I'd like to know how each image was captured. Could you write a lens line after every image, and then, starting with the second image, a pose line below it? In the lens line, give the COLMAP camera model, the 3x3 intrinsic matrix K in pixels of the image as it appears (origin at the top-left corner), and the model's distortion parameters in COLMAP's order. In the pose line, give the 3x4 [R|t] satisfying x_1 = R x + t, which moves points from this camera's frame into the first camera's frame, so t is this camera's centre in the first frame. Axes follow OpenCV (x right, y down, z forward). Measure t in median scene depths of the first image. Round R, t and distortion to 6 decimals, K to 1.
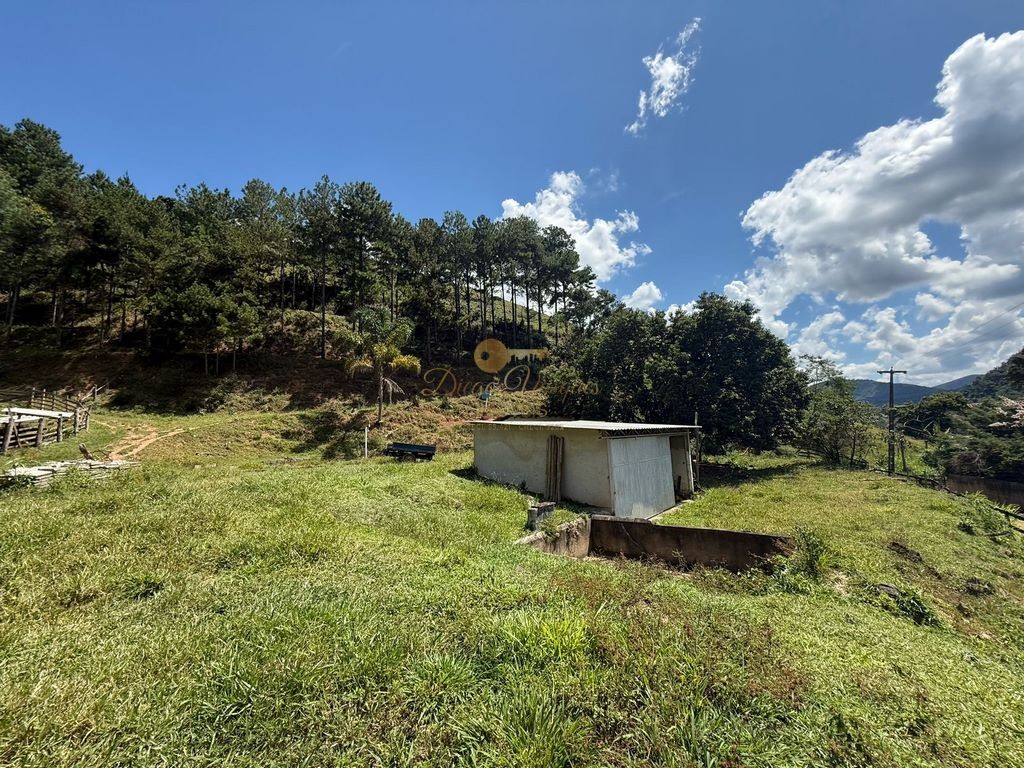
lens RADIAL K [[405.2, 0, 514.0], [0, 405.2, 383.9], [0, 0, 1]] dist [-0.001808, -0.000246]
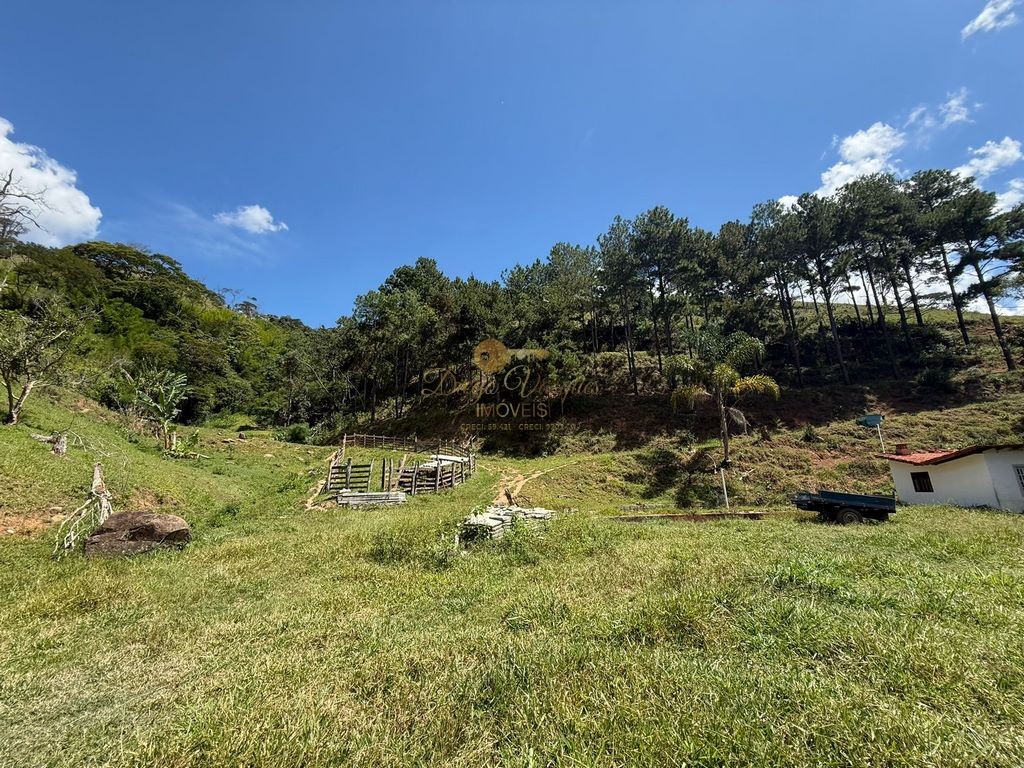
lens RADIAL K [[406.6, 0, 514.7], [0, 406.6, 384.4], [0, 0, 1]] dist [-0.006386, 0.000809]
pose [[0.791876, -0.129365, -0.596822, -0.151384], [0.071936, 0.990261, -0.119199, 0.006489], [0.606430, 0.051458, 0.793470, 0.077971]]
